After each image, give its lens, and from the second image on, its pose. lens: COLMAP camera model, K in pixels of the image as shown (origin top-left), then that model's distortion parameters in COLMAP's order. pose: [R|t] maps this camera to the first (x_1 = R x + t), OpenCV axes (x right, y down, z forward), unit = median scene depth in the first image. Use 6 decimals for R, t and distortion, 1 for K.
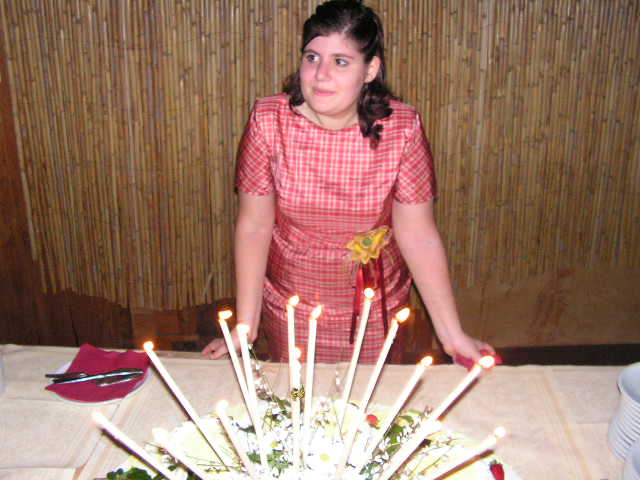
lens RADIAL K [[686.2, 0, 337.4], [0, 686.2, 221.9], [0, 0, 1]] dist [-0.145054, 0.000000]
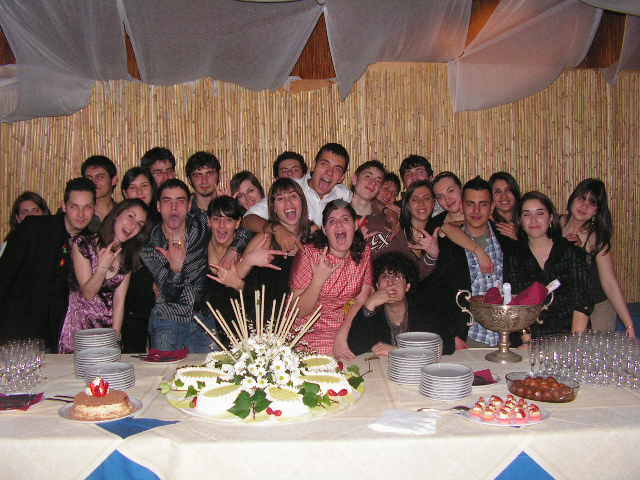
lens RADIAL K [[686.2, 0, 314.8], [0, 686.2, 244.2], [0, 0, 1]] dist [-0.145054, 0.000000]
pose [[0.999078, -0.024975, 0.034923, 0.029266], [0.032660, 0.970078, -0.240588, 0.231111], [-0.027869, 0.241507, 0.969999, -0.651797]]
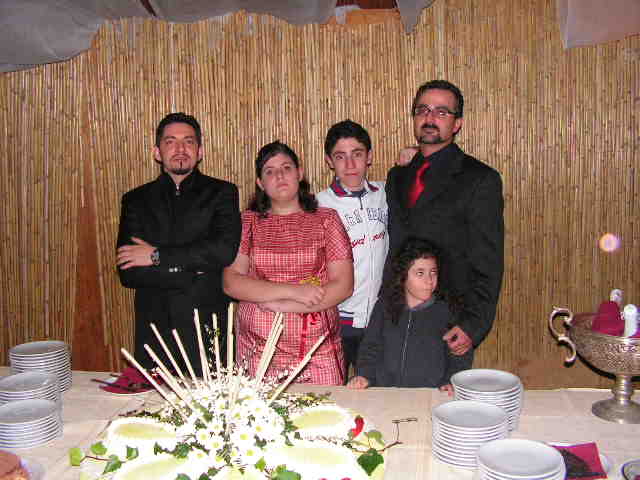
lens RADIAL K [[686.2, 0, 315.8], [0, 686.2, 238.5], [0, 0, 1]] dist [-0.145054, 0.000000]
pose [[0.990664, -0.007925, -0.136092, 0.152219], [-0.019136, 0.980340, -0.196384, 0.111678], [0.134973, 0.197155, 0.971037, -0.289534]]
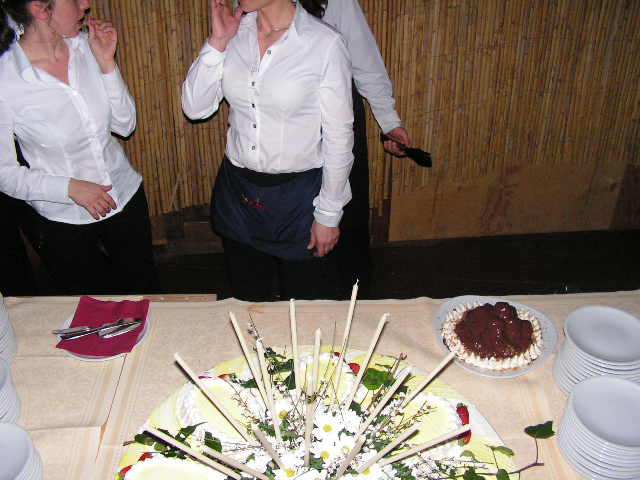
lens RADIAL K [[686.2, 0, 332.1], [0, 686.2, 216.8], [0, 0, 1]] dist [-0.145054, 0.000000]
pose [[0.996672, -0.036604, 0.072835, -0.029894], [0.020048, 0.976137, 0.216227, -0.099224], [-0.079012, -0.214048, 0.973622, -0.037022]]
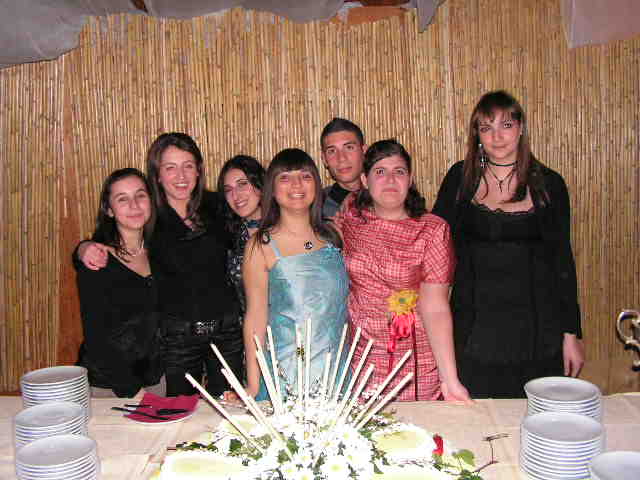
lens RADIAL K [[686.2, 0, 319.7], [0, 686.2, 238.2], [0, 0, 1]] dist [-0.145054, 0.000000]
pose [[0.998662, -0.032004, -0.040608, 0.022029], [0.022766, 0.977350, -0.210402, 0.102546], [0.046422, 0.209196, 0.976771, -0.237942]]
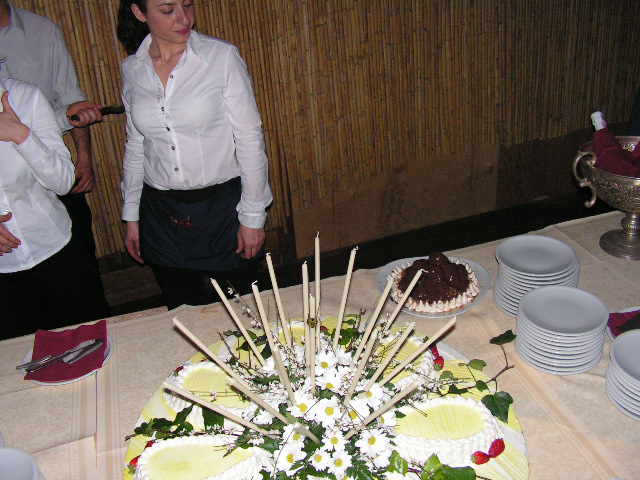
lens RADIAL K [[686.2, 0, 321.1], [0, 686.2, 221.0], [0, 0, 1]] dist [-0.145054, 0.000000]
pose [[0.945796, -0.209368, 0.248263, -0.102610], [0.174839, 0.972472, 0.154042, -0.044212], [-0.273681, -0.102286, 0.956366, -0.082547]]
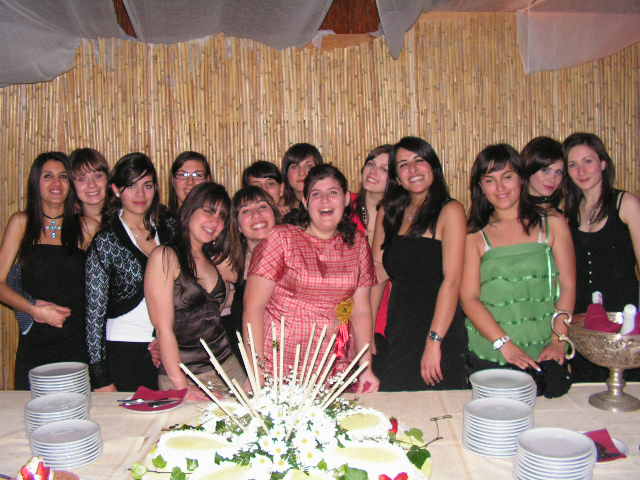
lens RADIAL K [[686.2, 0, 319.4], [0, 686.2, 241.5], [0, 0, 1]] dist [-0.145054, 0.000000]
pose [[0.999465, -0.031309, -0.009447, 0.032795], [0.028576, 0.976576, -0.213266, 0.120338], [0.015903, 0.212882, 0.976948, -0.346128]]
